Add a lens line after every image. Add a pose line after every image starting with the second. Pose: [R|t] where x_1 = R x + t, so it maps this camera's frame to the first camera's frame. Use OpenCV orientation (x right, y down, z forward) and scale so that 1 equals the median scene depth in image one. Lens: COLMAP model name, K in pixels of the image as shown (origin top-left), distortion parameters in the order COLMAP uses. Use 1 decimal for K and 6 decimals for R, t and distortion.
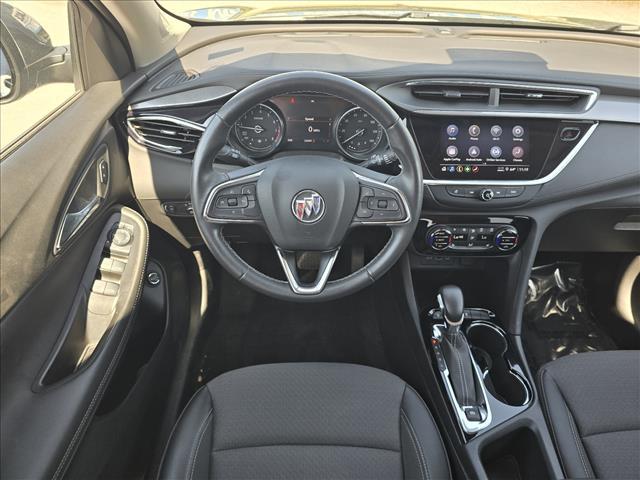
lens RADIAL K [[433.0, 0, 322.1], [0, 433.0, 234.8], [0, 0, 1]] dist [0.062861, -0.060763]
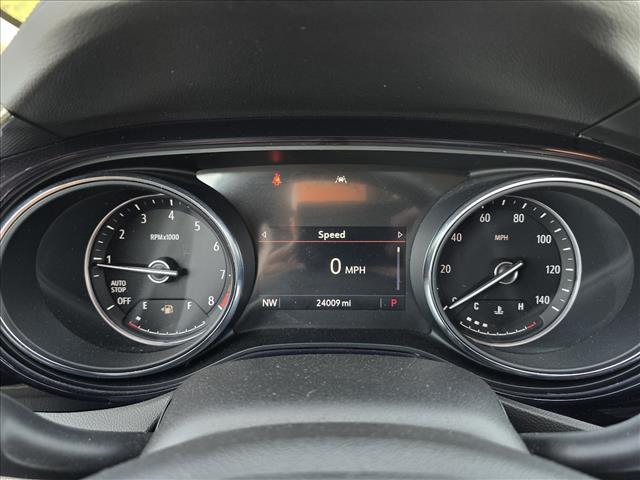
lens RADIAL K [[858.8, 0, 320.0], [0, 858.8, 240.0], [0, 0, 1]] dist [0.179065, -0.546711]
pose [[0.999051, -0.024656, -0.035912, -0.017069], [0.014184, 0.963597, -0.266983, -0.106666], [0.041188, 0.266220, 0.963032, 0.441235]]
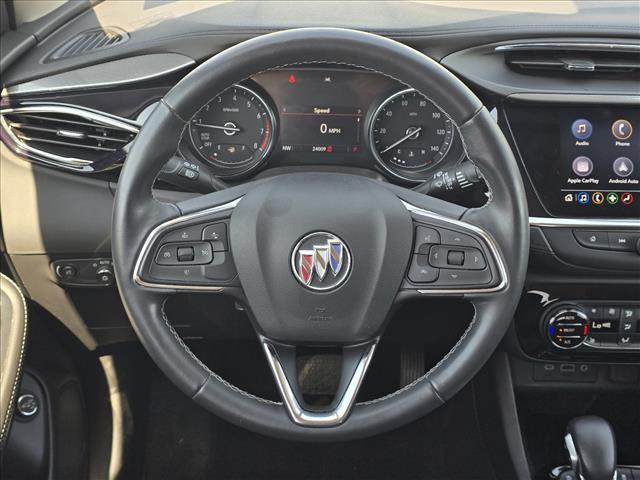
lens RADIAL K [[858.8, 0, 320.0], [0, 858.8, 240.0], [0, 0, 1]] dist [0.179065, -0.546711]
pose [[0.999735, -0.000054, -0.023037, -0.006758], [-0.002683, 0.992922, -0.118741, 0.031248], [0.022881, 0.118772, 0.992658, -0.080820]]
